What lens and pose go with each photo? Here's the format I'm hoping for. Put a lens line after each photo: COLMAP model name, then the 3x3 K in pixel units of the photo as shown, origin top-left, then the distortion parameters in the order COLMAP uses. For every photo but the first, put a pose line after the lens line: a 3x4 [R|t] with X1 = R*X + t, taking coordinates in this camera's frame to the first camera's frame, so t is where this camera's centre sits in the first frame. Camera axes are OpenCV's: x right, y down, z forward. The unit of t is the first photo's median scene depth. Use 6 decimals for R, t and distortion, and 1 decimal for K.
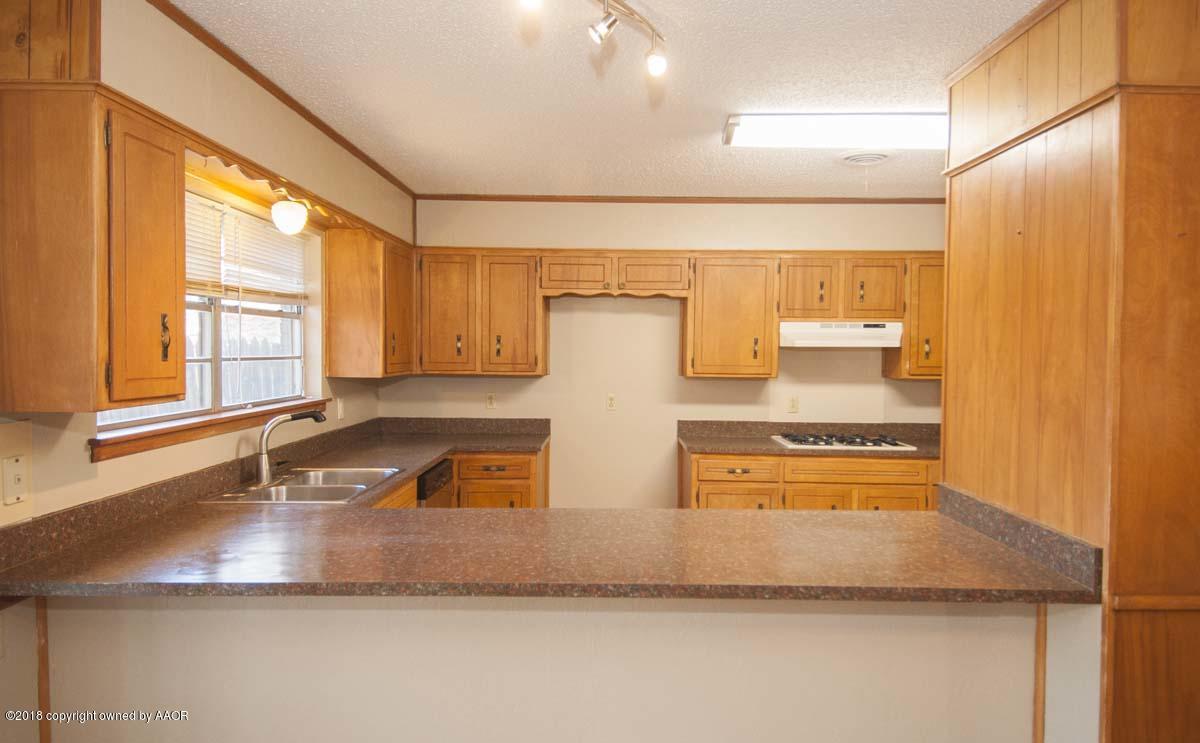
lens RADIAL K [[784.9, 0, 594.2], [0, 784.9, 366.6], [0, 0, 1]] dist [0.015641, -0.010523]
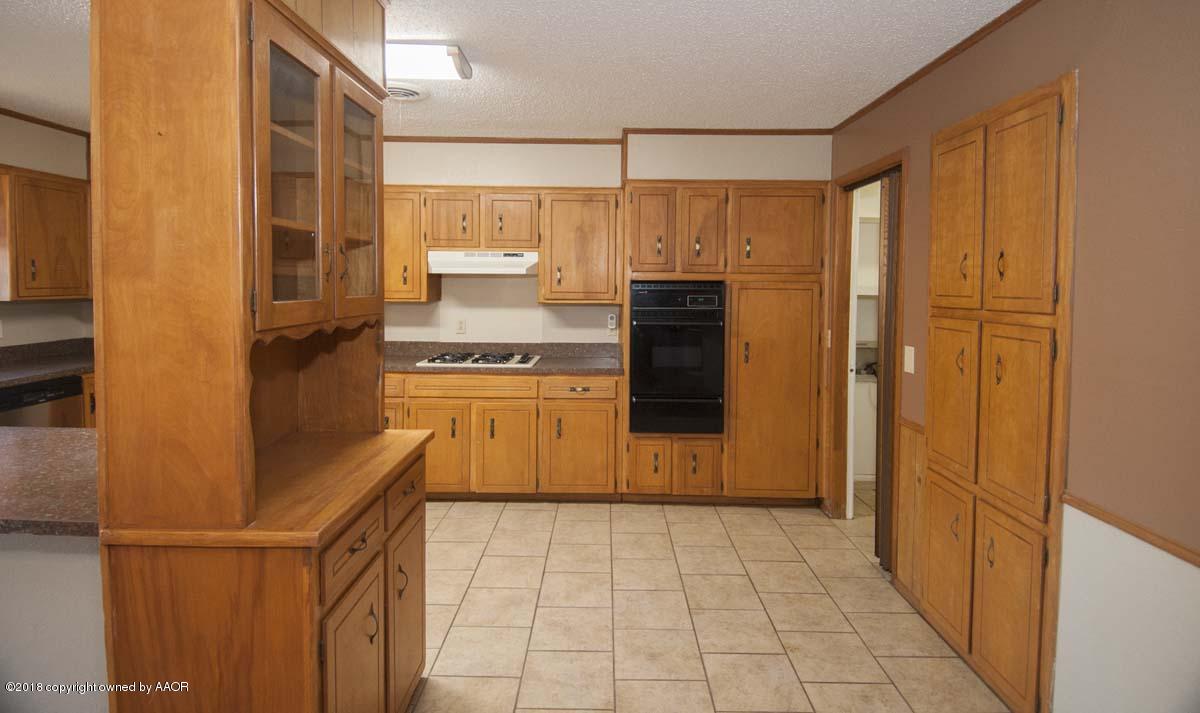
lens RADIAL K [[642.7, 0, 612.3], [0, 642.7, 312.4], [0, 0, 1]] dist [-0.002262, -0.005520]
pose [[0.999822, 0.000135, 0.018876, 0.563001], [-0.000573, 0.999731, 0.023184, 0.009340], [-0.018867, -0.023191, 0.999553, 0.110843]]
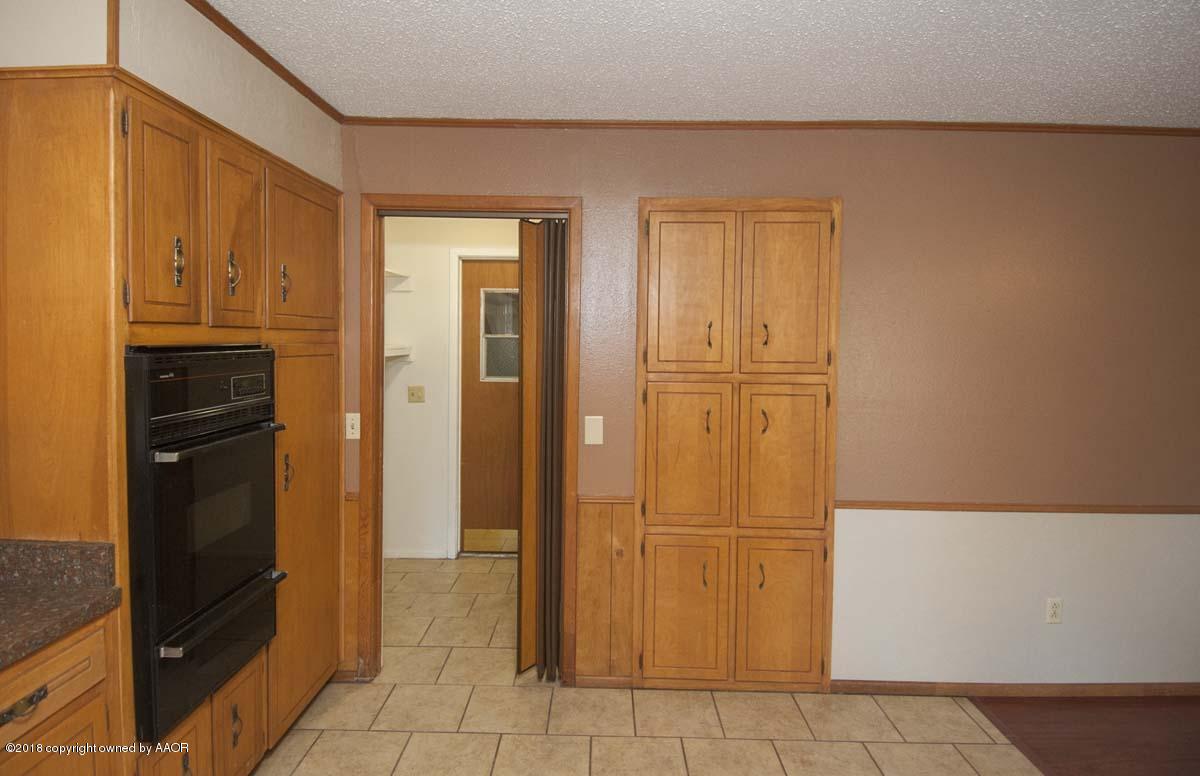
lens RADIAL K [[653.8, 0, 577.6], [0, 653.8, 358.9], [0, 0, 1]] dist [0.002487, -0.004534]
pose [[0.004589, -0.038038, 0.999266, 0.237363], [0.009572, 0.999232, 0.037992, -0.021206], [-0.999944, 0.009391, 0.004950, 0.836858]]
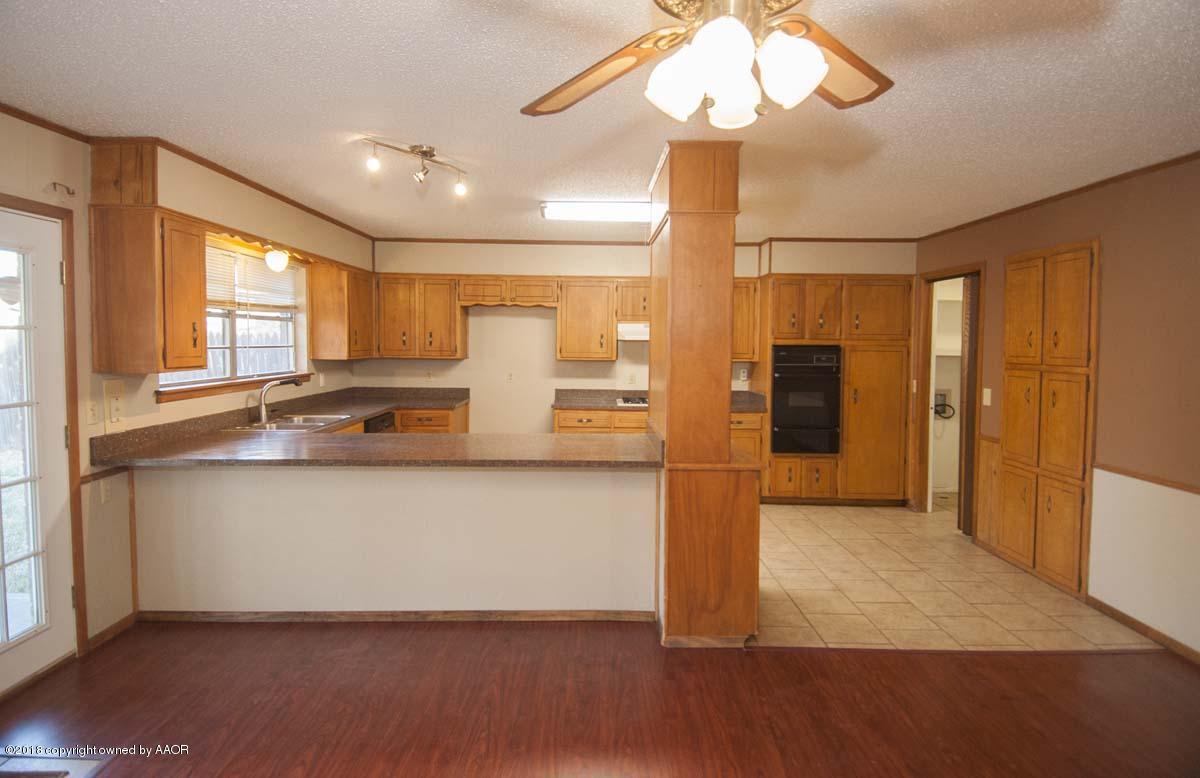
lens RADIAL K [[653.8, 0, 599.8], [0, 653.8, 370.6], [0, 0, 1]] dist [0.002487, -0.004534]
pose [[0.999690, -0.000254, 0.024915, 0.201018], [-0.000319, 0.999736, 0.022990, 0.006246], [-0.024914, -0.022990, 0.999425, -0.307759]]
